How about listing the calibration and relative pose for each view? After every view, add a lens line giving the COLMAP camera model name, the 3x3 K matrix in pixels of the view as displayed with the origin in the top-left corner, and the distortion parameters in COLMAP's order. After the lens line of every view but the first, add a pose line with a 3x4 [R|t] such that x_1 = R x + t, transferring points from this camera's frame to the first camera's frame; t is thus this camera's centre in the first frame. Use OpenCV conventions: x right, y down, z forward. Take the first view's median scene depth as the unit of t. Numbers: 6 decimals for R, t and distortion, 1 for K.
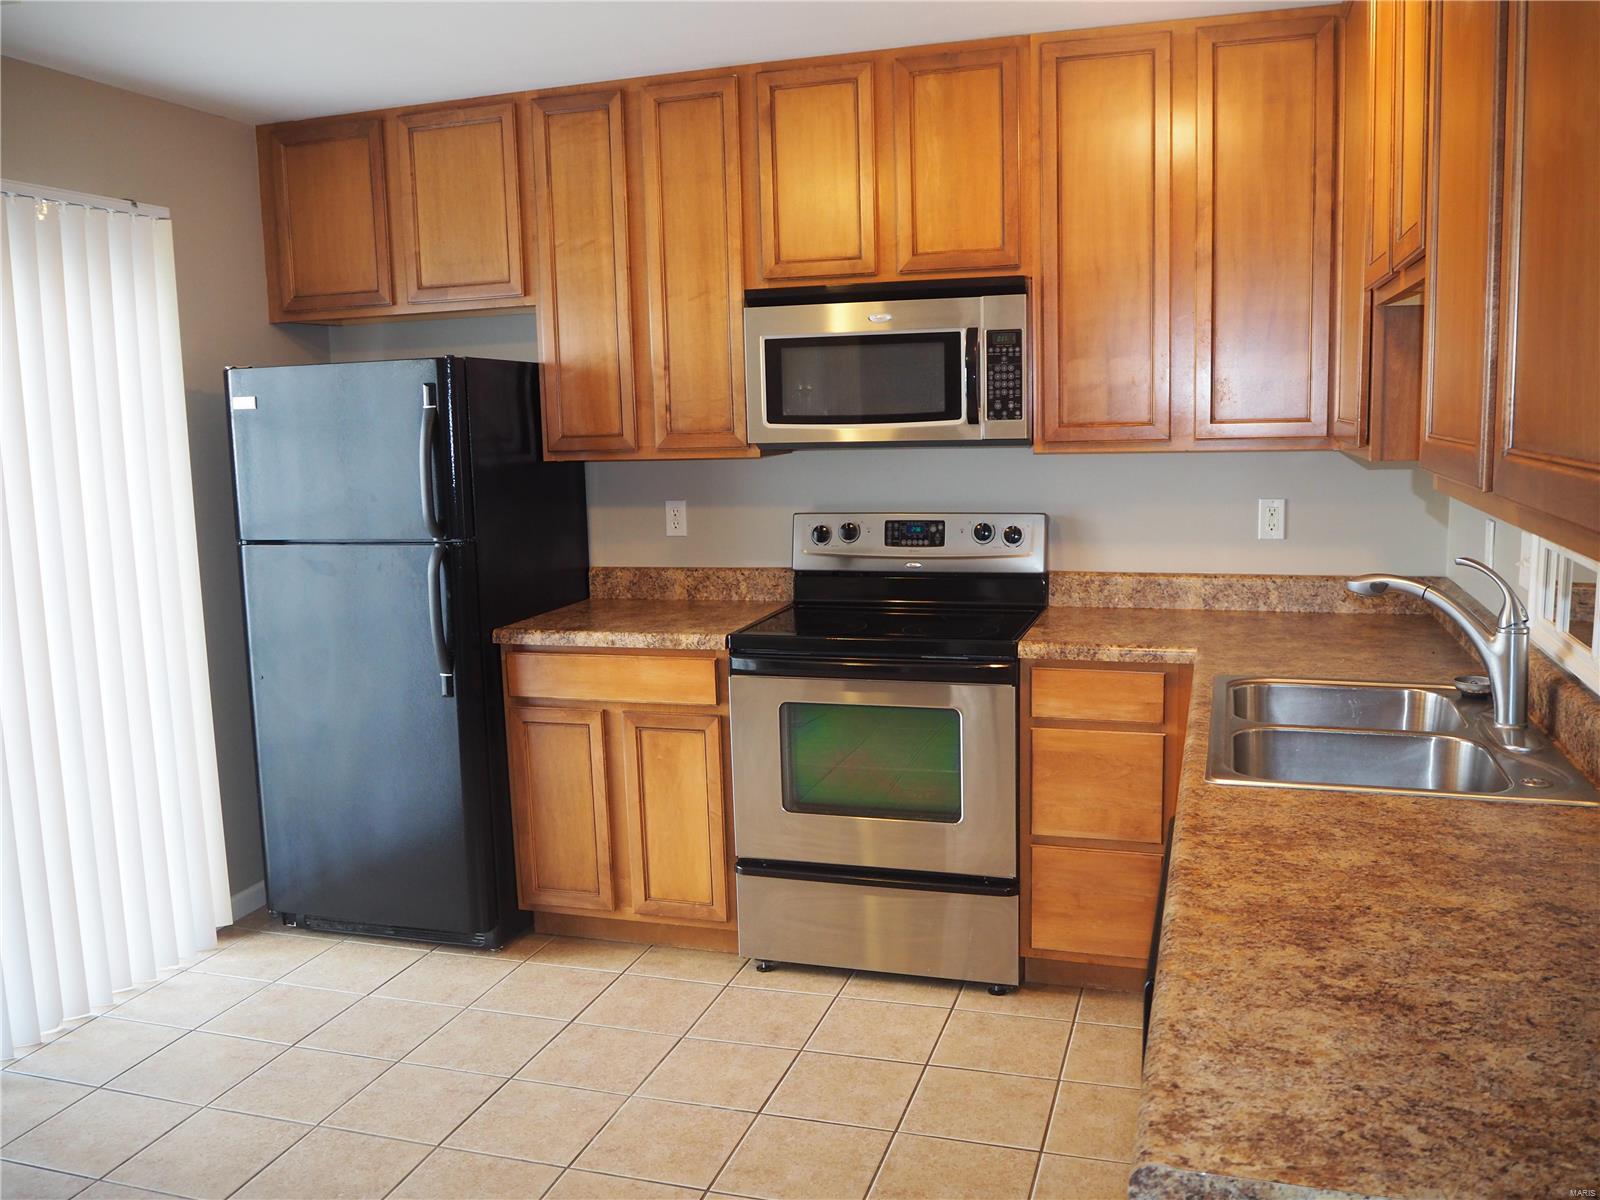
lens RADIAL K [[1331.9, 0, 807.2], [0, 1331.9, 598.0], [0, 0, 1]] dist [-0.076047, 0.054533]
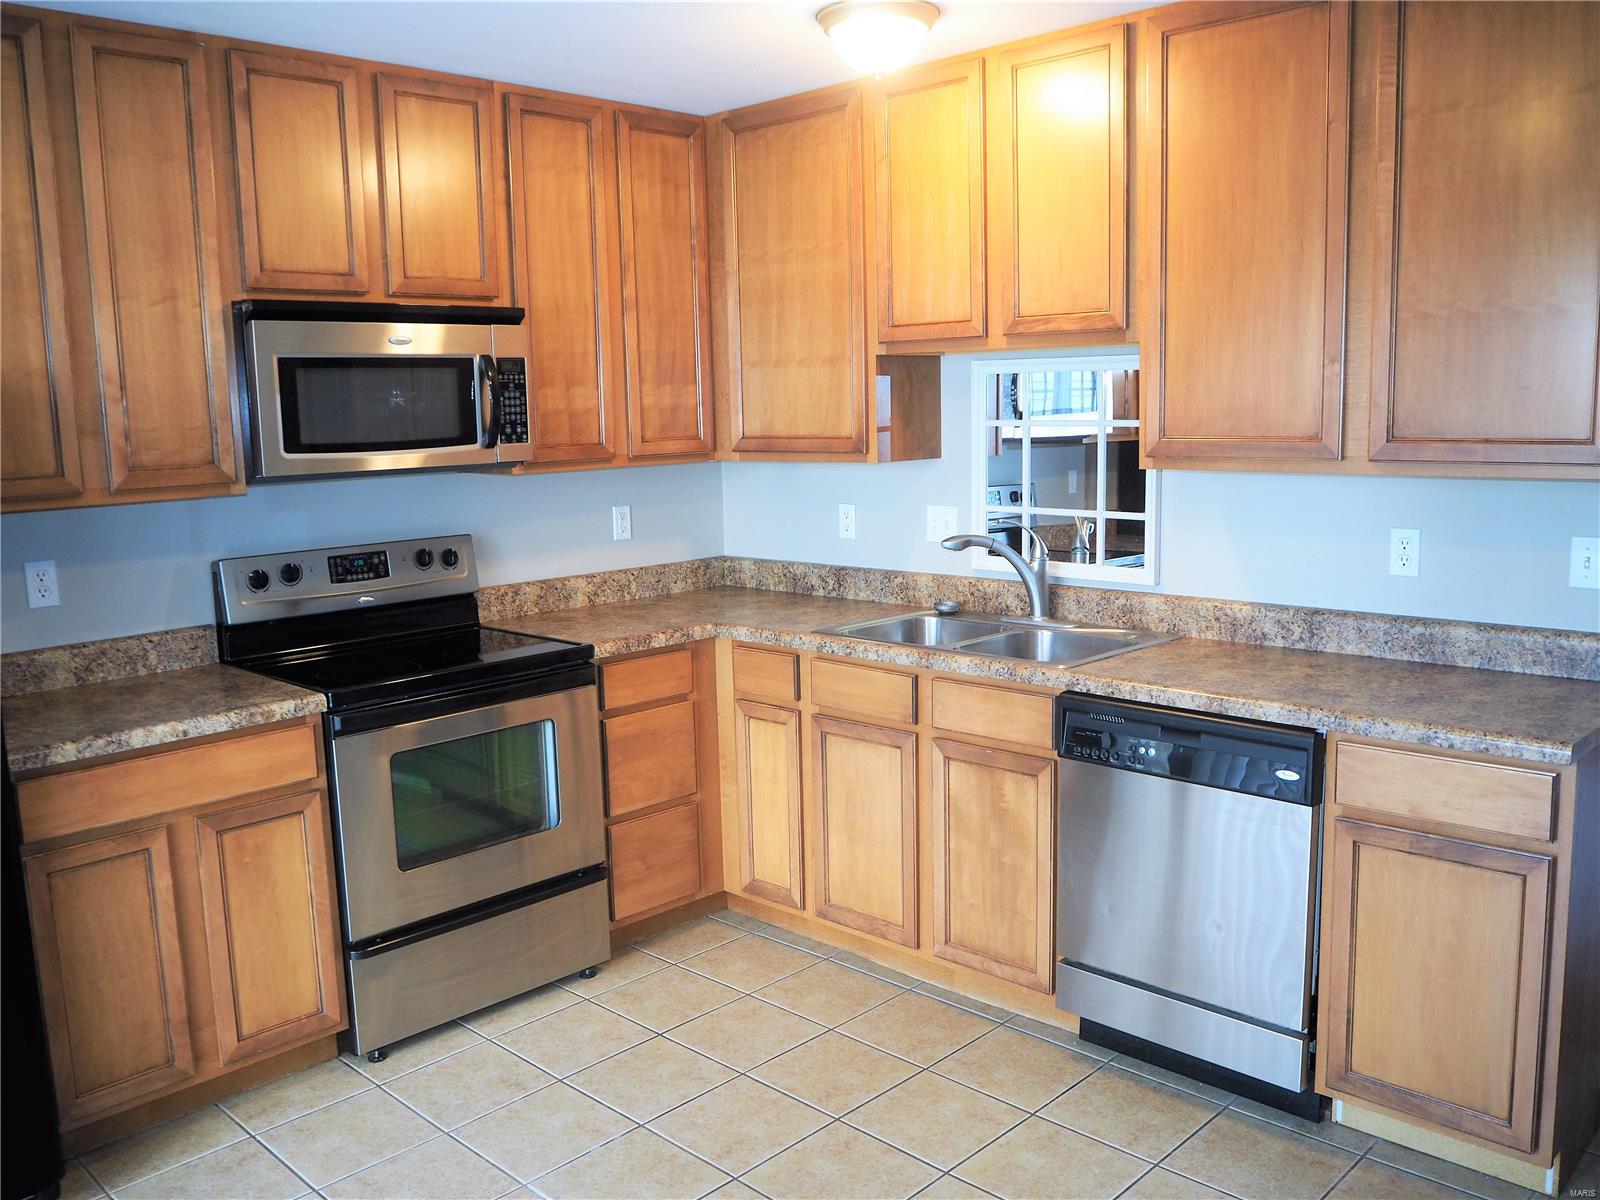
lens RADIAL K [[1331.9, 0, 807.2], [0, 1331.9, 598.0], [0, 0, 1]] dist [-0.076047, 0.054533]
pose [[0.451514, -0.115275, 0.884786, -0.661030], [0.139518, 0.988543, 0.057595, -0.039200], [-0.881289, 0.097439, 0.462424, 0.306458]]
